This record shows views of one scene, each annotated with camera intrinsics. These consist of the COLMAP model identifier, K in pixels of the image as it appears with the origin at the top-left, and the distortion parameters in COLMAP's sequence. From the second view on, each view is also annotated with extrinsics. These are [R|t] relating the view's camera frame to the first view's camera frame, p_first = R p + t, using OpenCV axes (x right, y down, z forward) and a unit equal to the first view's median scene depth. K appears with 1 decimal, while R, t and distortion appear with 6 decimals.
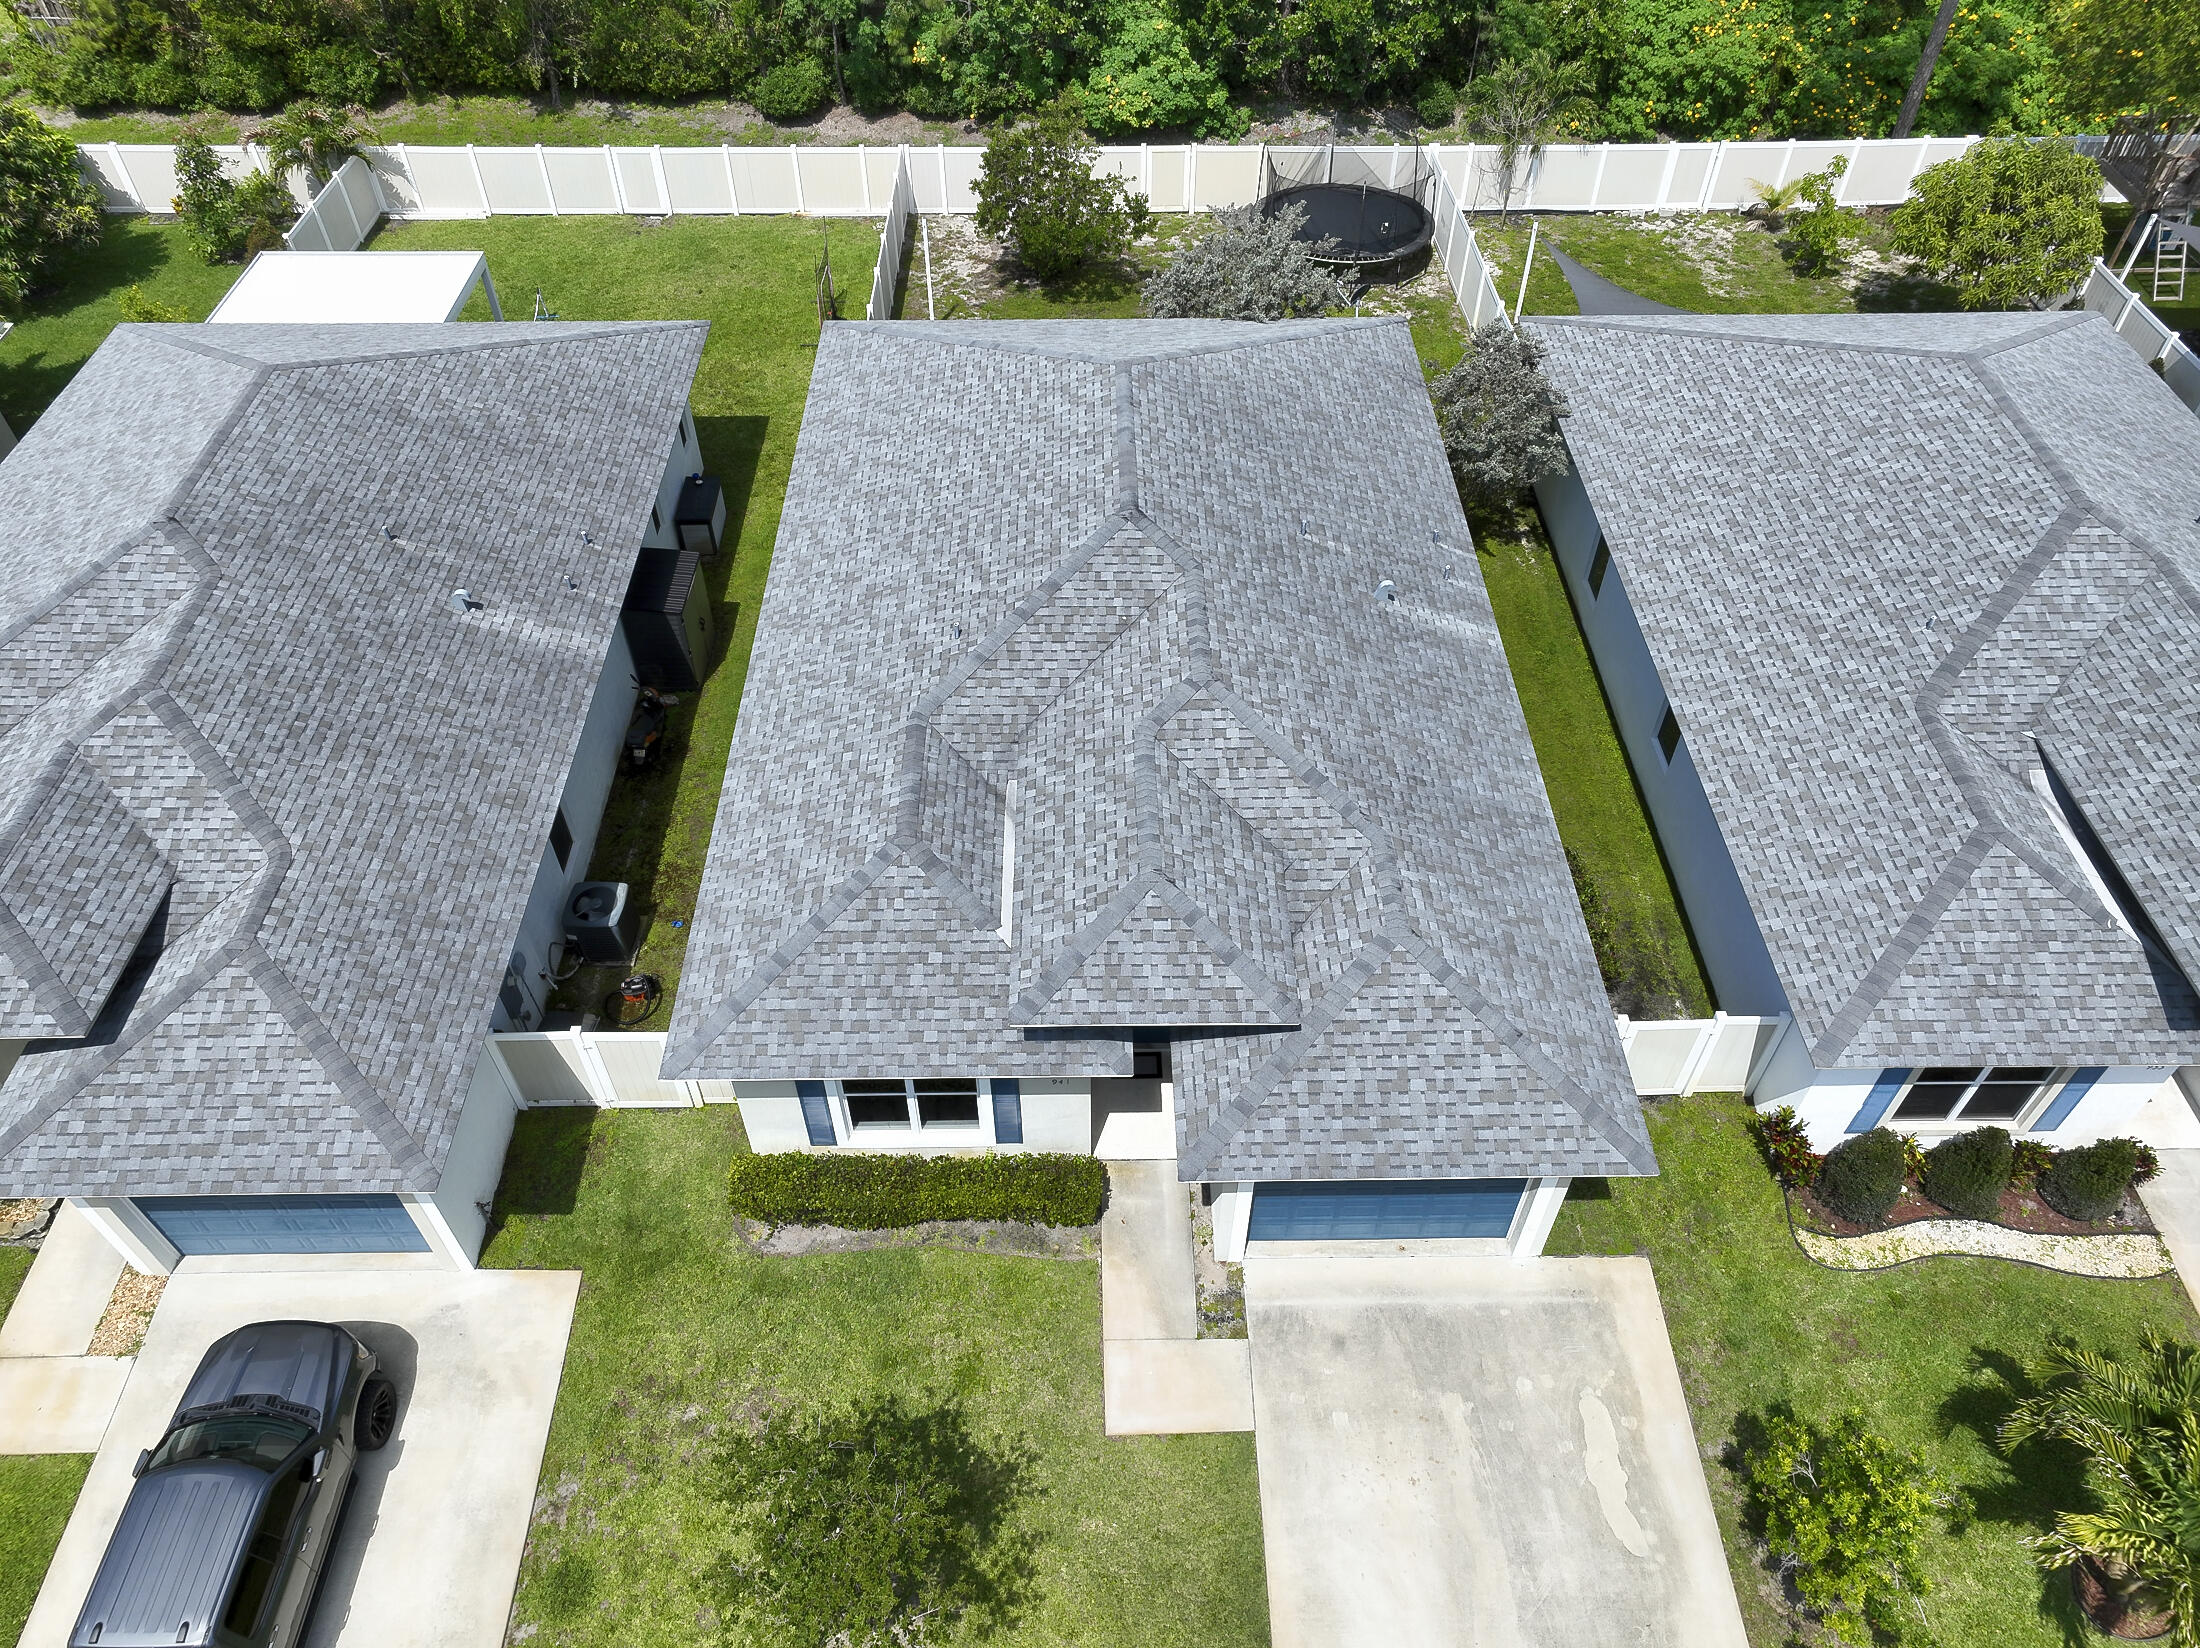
lens RADIAL K [[1552.7, 0, 1101.9], [0, 1552.7, 820.5], [0, 0, 1]] dist [-0.010986, 0.030973]
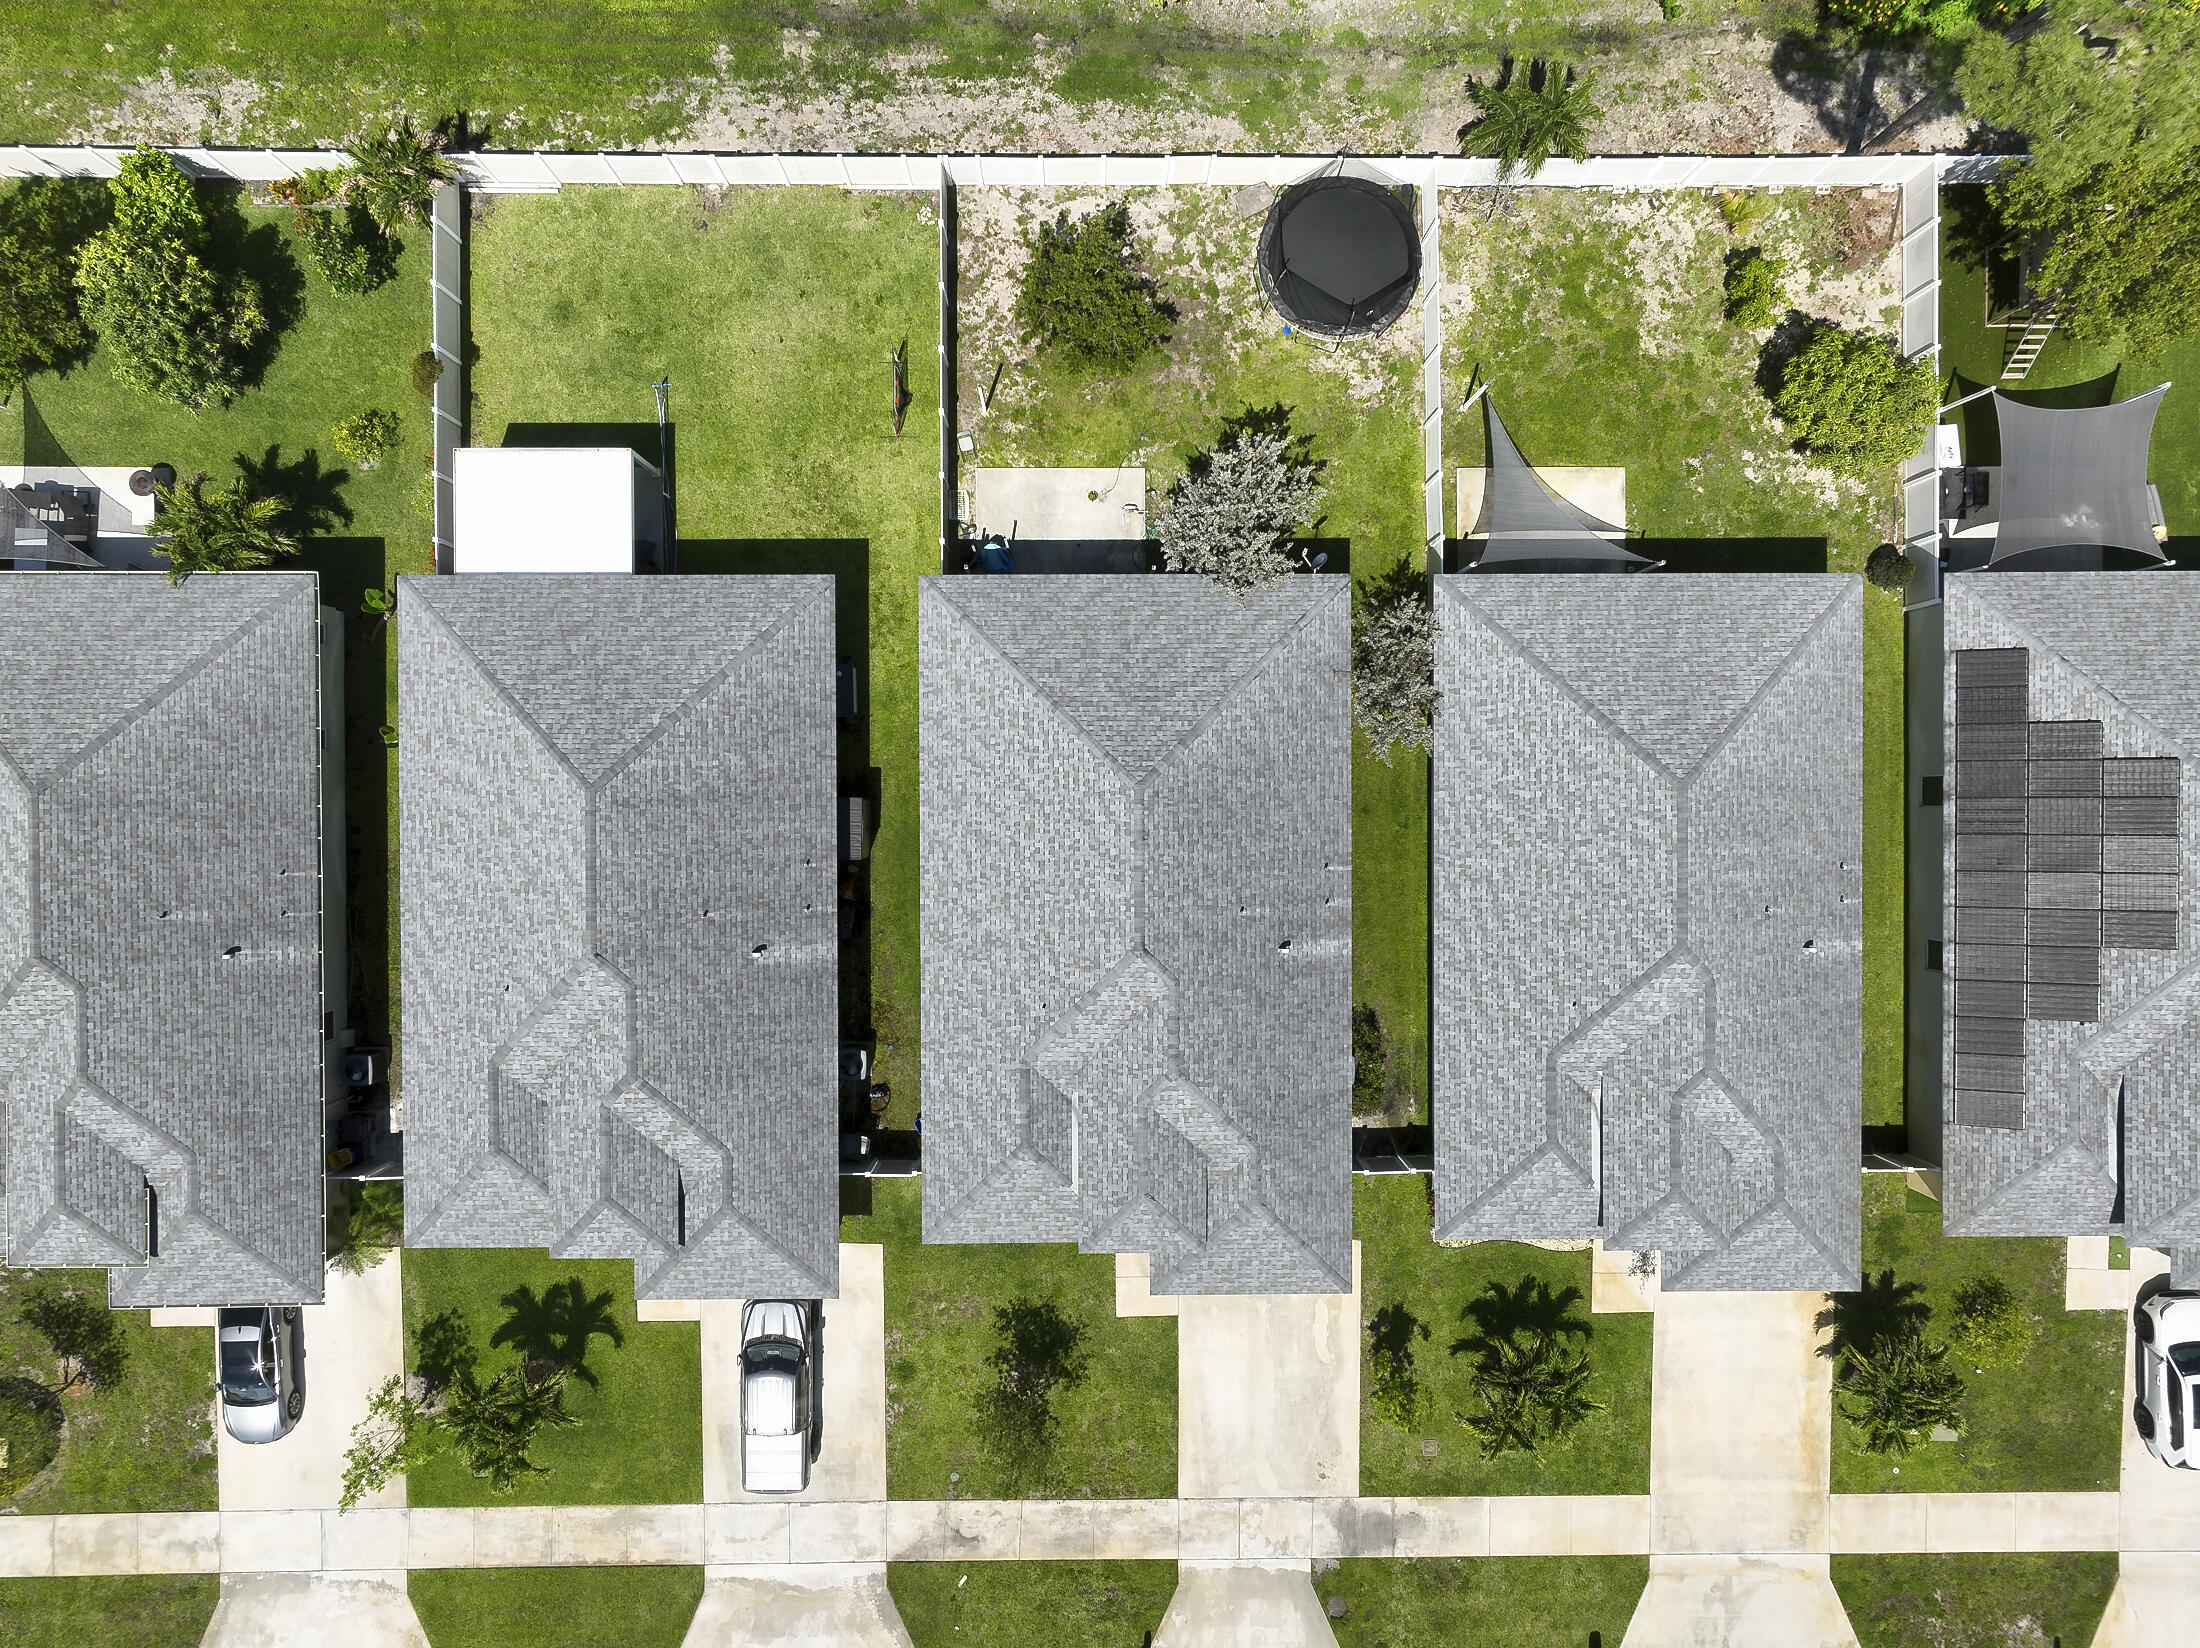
lens RADIAL K [[1547.0, 0, 1101.5], [0, 1547.0, 823.3], [0, 0, 1]] dist [-0.003413, 0.018592]
pose [[0.999862, 0.009999, 0.013301, -0.057750], [-0.016445, 0.715790, 0.698122, -1.755917], [-0.002541, -0.698244, 0.715856, -0.176045]]
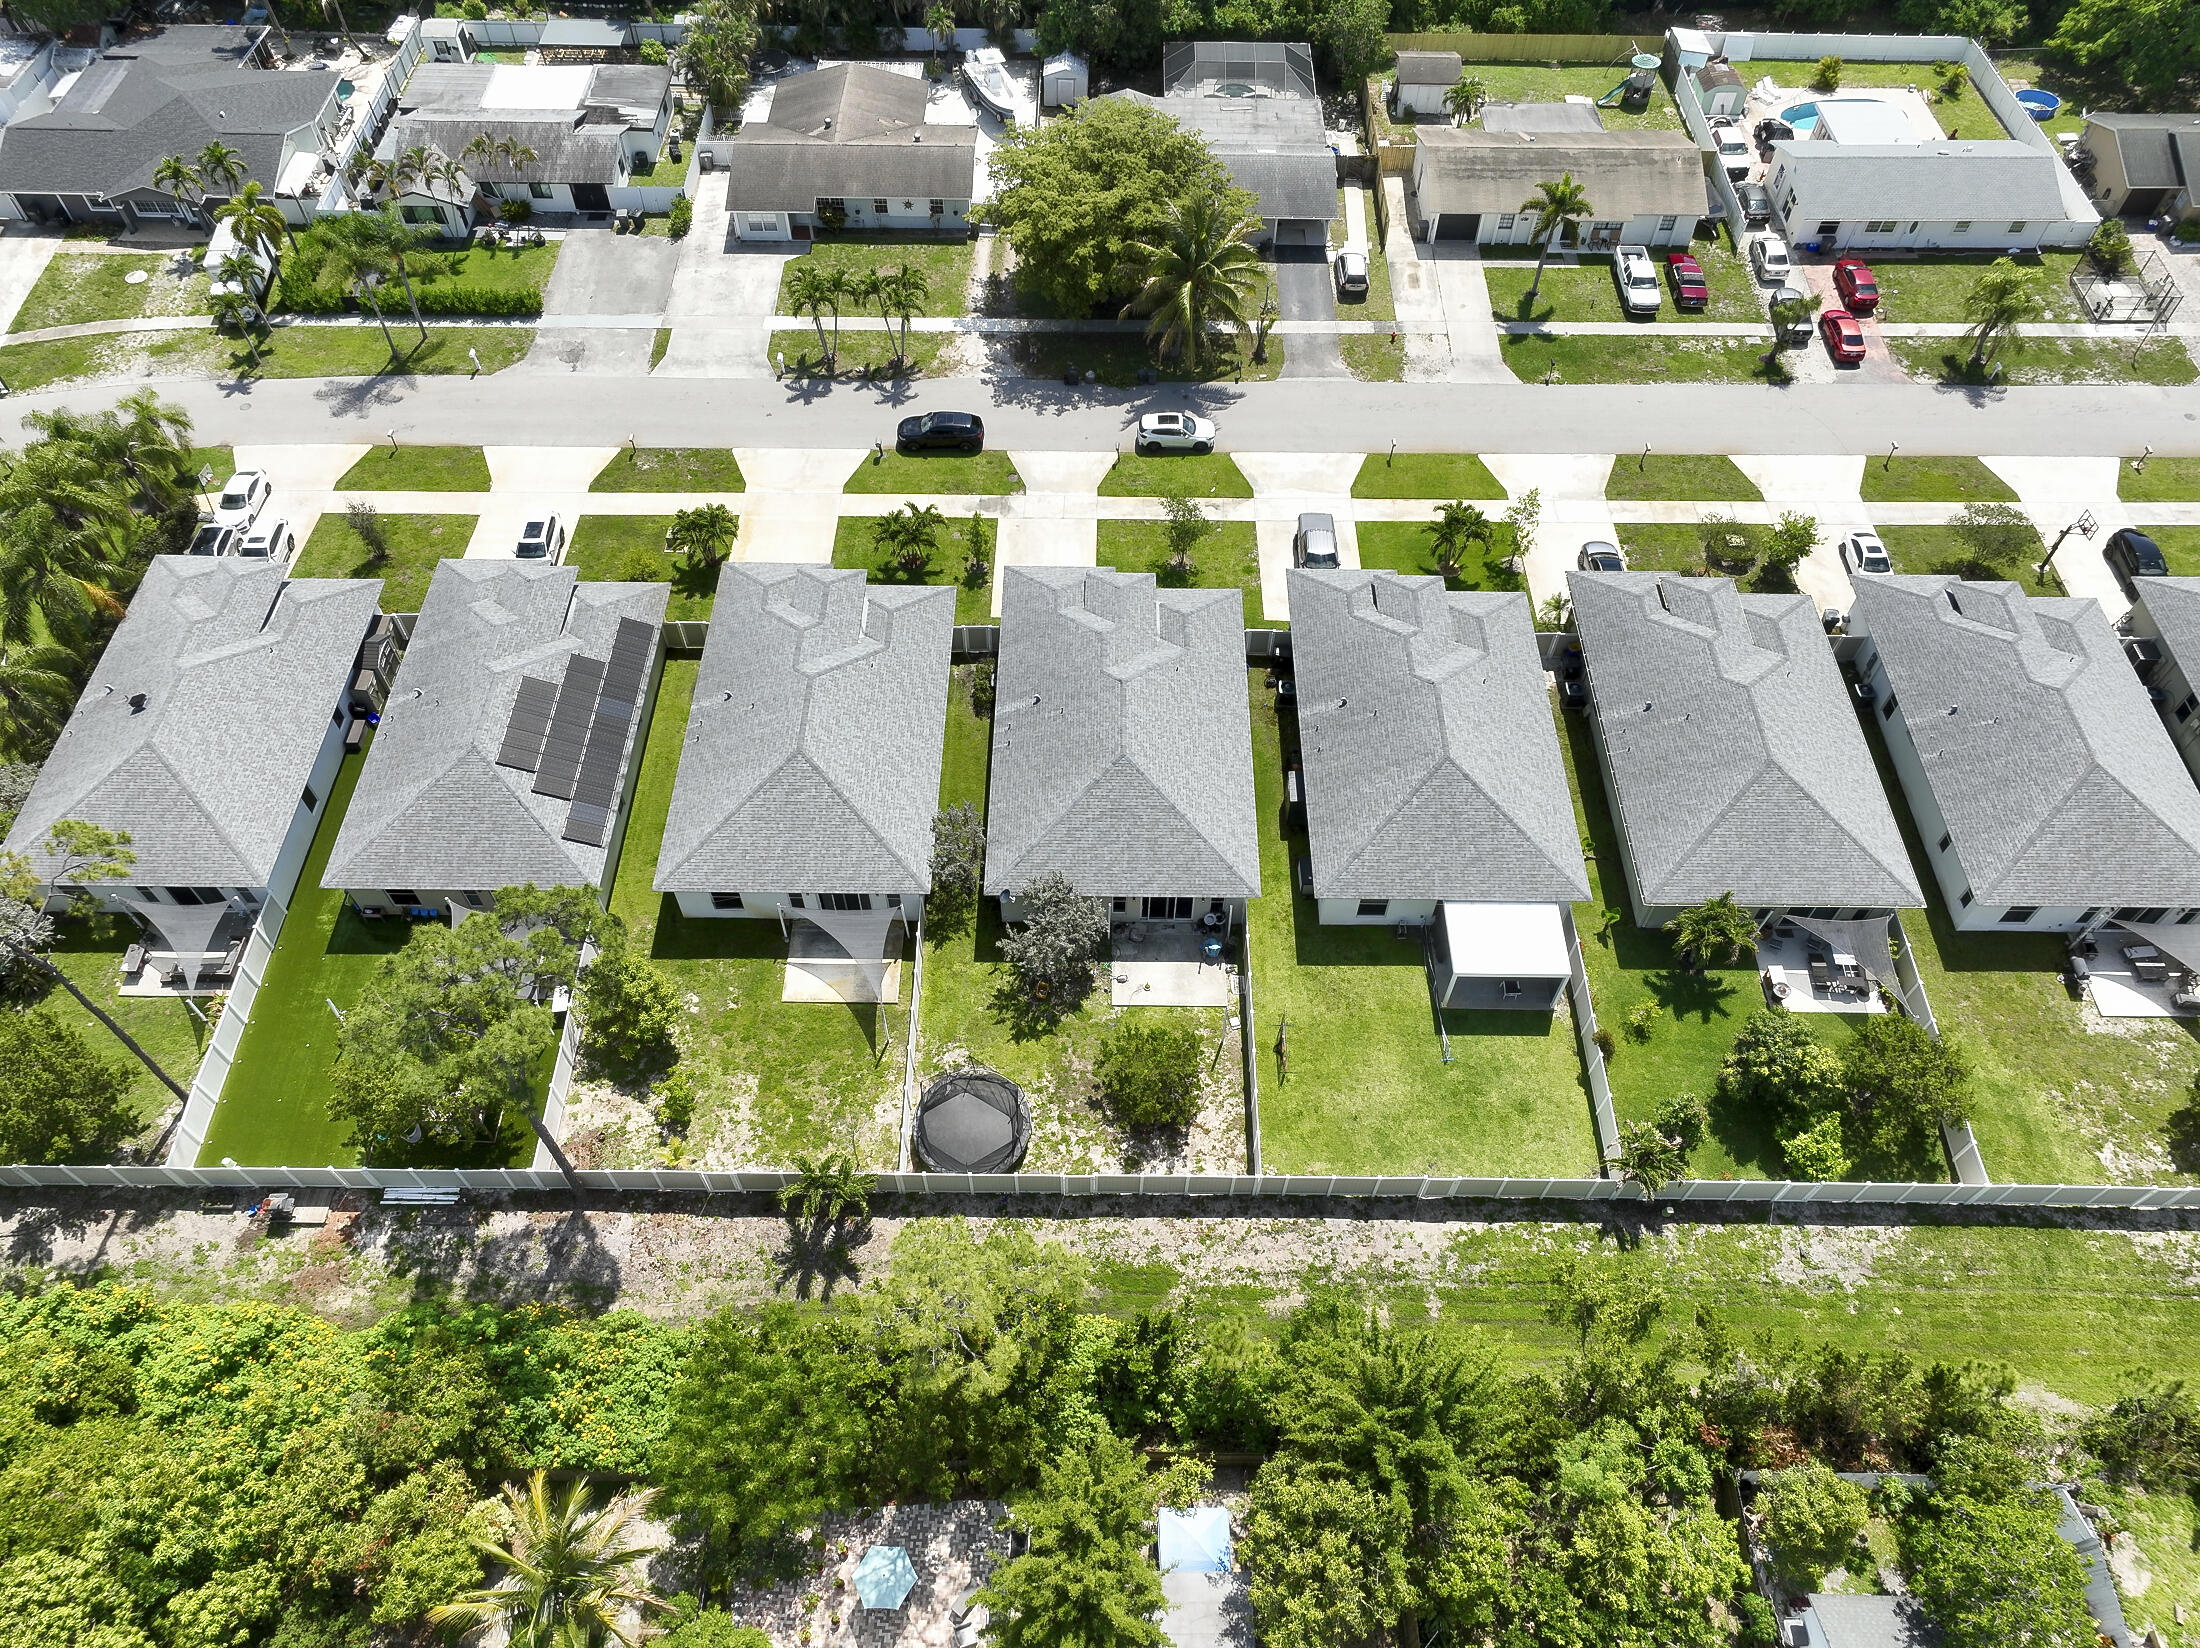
lens RADIAL K [[1552.7, 0, 1101.9], [0, 1552.7, 820.5], [0, 0, 1]] dist [-0.010986, 0.030973]
pose [[-0.999747, -0.021668, 0.006027, 0.041162], [0.009716, -0.174460, 0.984616, -3.764368], [-0.020283, 0.984426, 0.174626, 0.849603]]
